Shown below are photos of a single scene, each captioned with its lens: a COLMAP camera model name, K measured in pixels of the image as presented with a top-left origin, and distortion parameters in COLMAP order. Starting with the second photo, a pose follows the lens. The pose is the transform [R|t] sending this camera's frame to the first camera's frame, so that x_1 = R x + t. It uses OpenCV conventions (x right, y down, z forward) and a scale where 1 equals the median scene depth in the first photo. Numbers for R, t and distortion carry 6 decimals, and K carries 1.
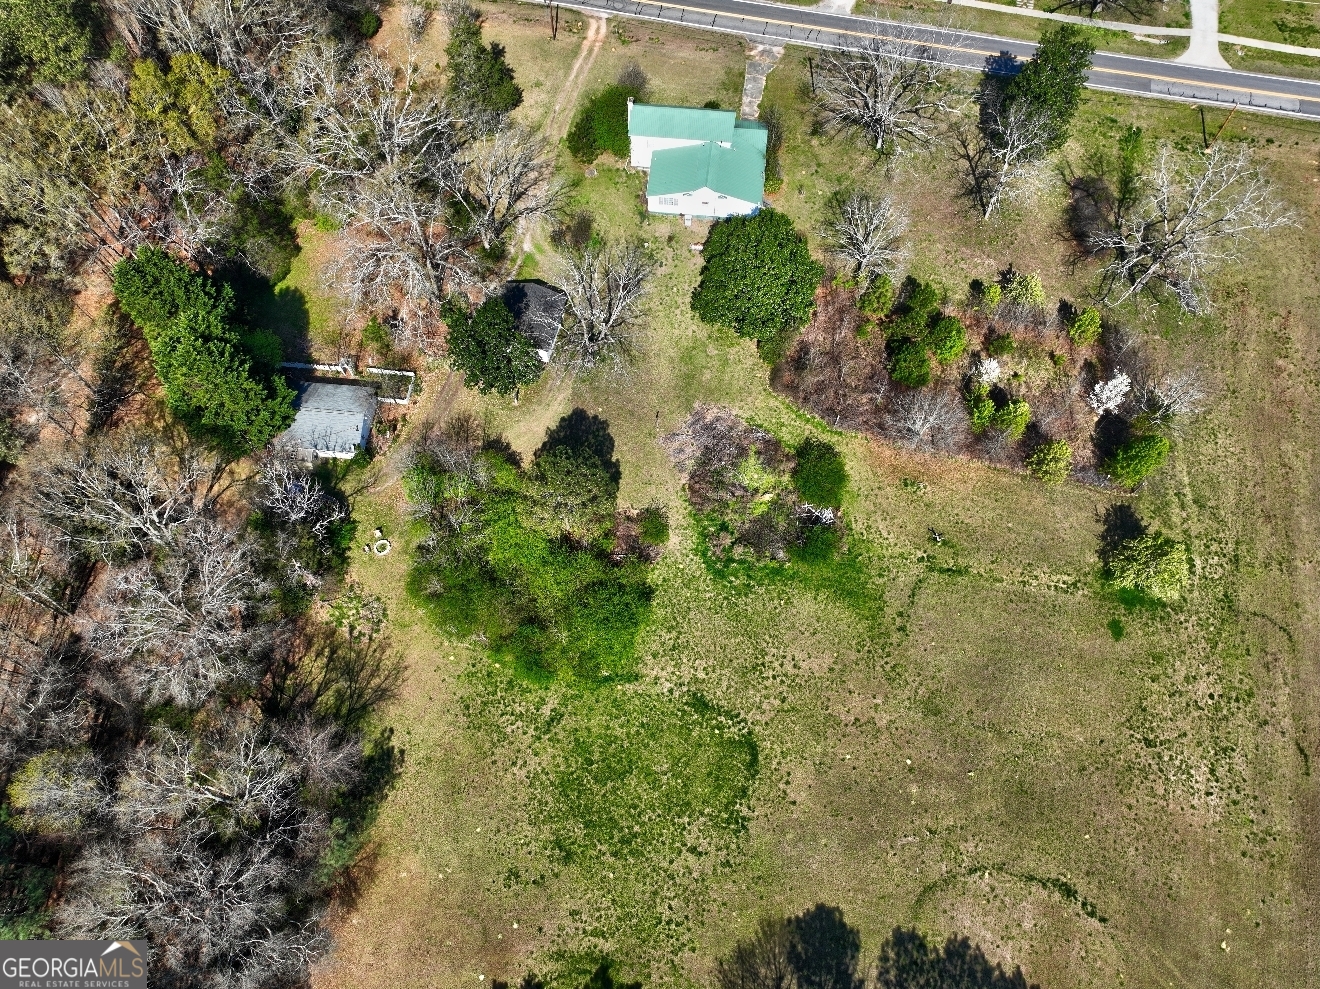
lens RADIAL K [[933.6, 0, 659.0], [0, 933.6, 495.2], [0, 0, 1]] dist [-0.002753, 0.022639]
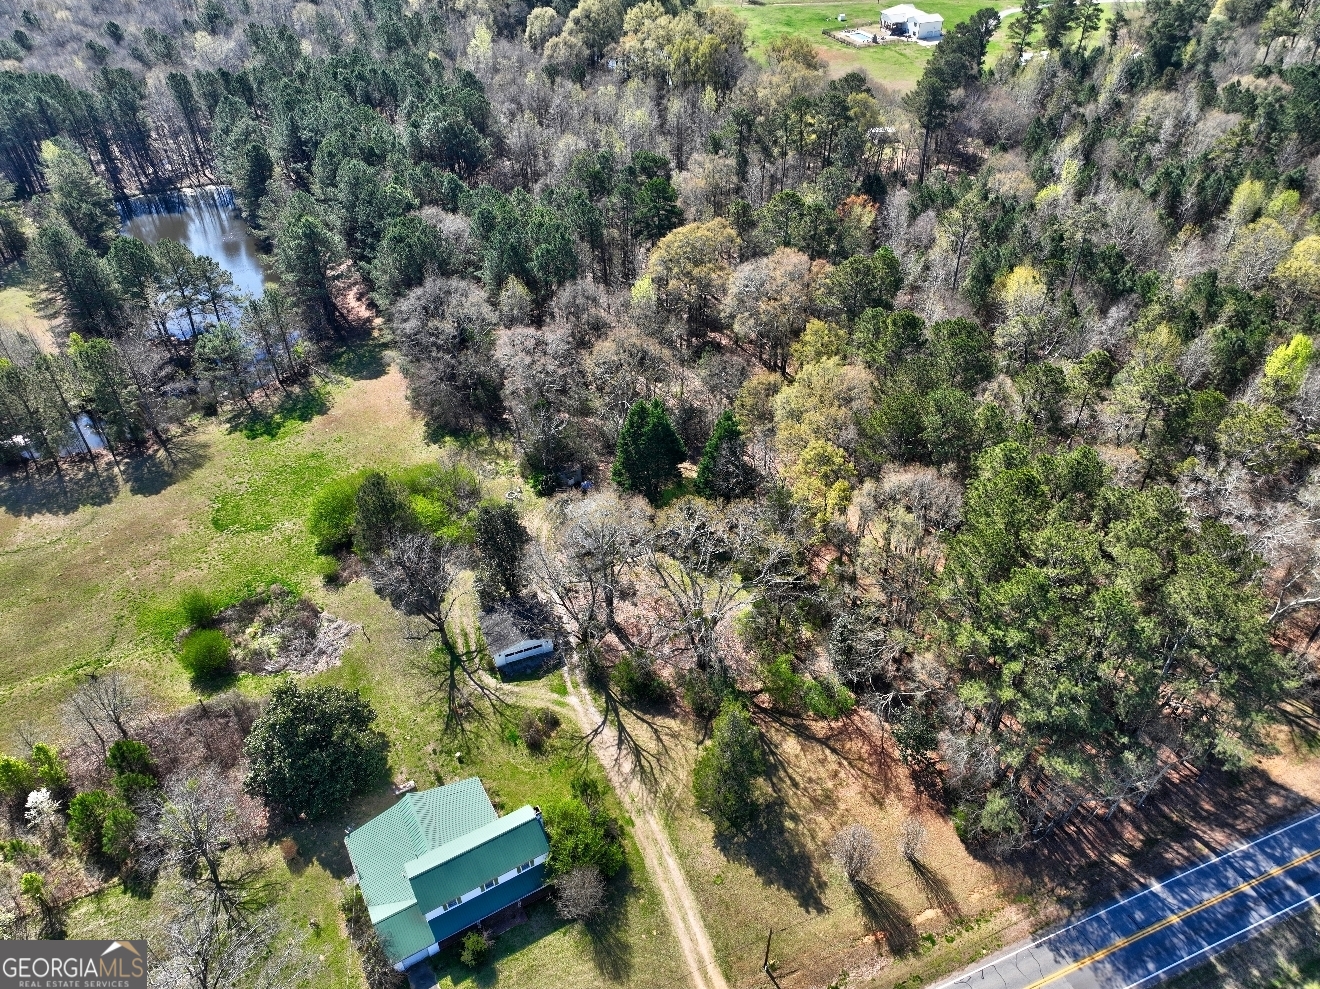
lens RADIAL K [[933.6, 0, 658.8], [0, 933.6, 491.4], [0, 0, 1]] dist [-0.002753, 0.022639]
pose [[-0.815567, 0.363479, -0.450259, 0.169060], [-0.521746, -0.125382, 0.843837, -1.306276], [0.250262, 0.923126, 0.291901, 0.644179]]
